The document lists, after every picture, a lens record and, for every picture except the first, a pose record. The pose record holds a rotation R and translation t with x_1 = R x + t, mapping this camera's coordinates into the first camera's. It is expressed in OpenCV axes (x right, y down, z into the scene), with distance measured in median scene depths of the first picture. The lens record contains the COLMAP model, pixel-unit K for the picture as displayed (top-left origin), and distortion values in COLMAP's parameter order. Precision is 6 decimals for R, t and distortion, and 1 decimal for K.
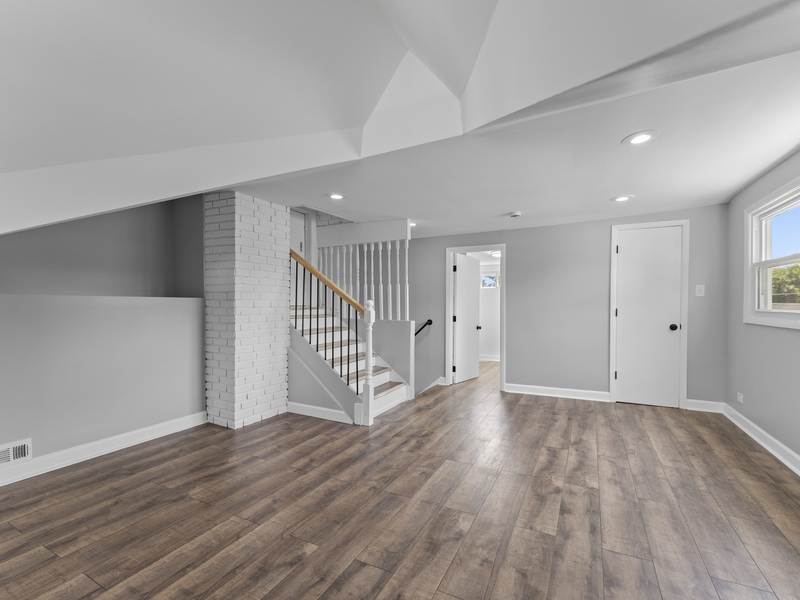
lens RADIAL K [[364.2, 0, 405.5], [0, 364.2, 297.8], [0, 0, 1]] dist [-0.002272, -0.000739]
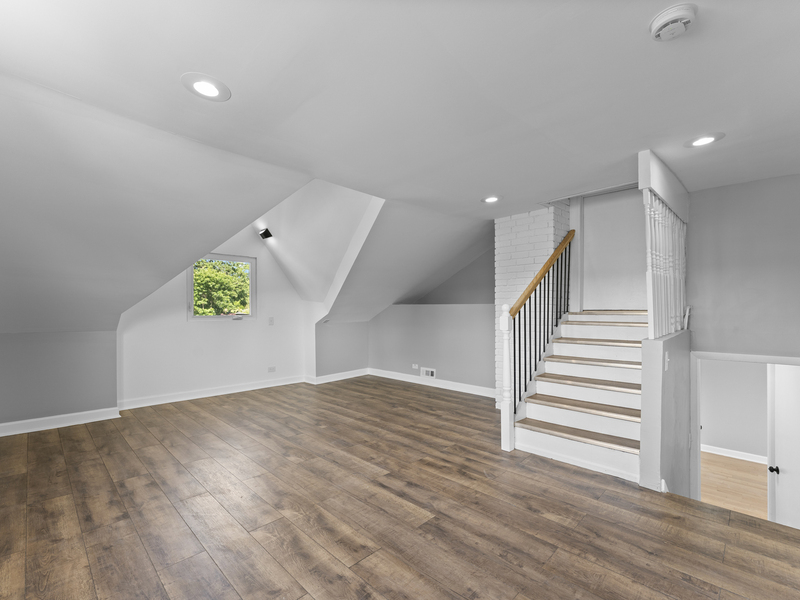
lens RADIAL K [[364.2, 0, 405.5], [0, 364.2, 297.8], [0, 0, 1]] dist [-0.002272, -0.000739]
pose [[-0.296458, -0.025236, -0.954713, 1.073634], [0.020493, 0.999253, -0.032777, 0.018844], [0.954826, -0.029282, -0.295719, 1.394849]]
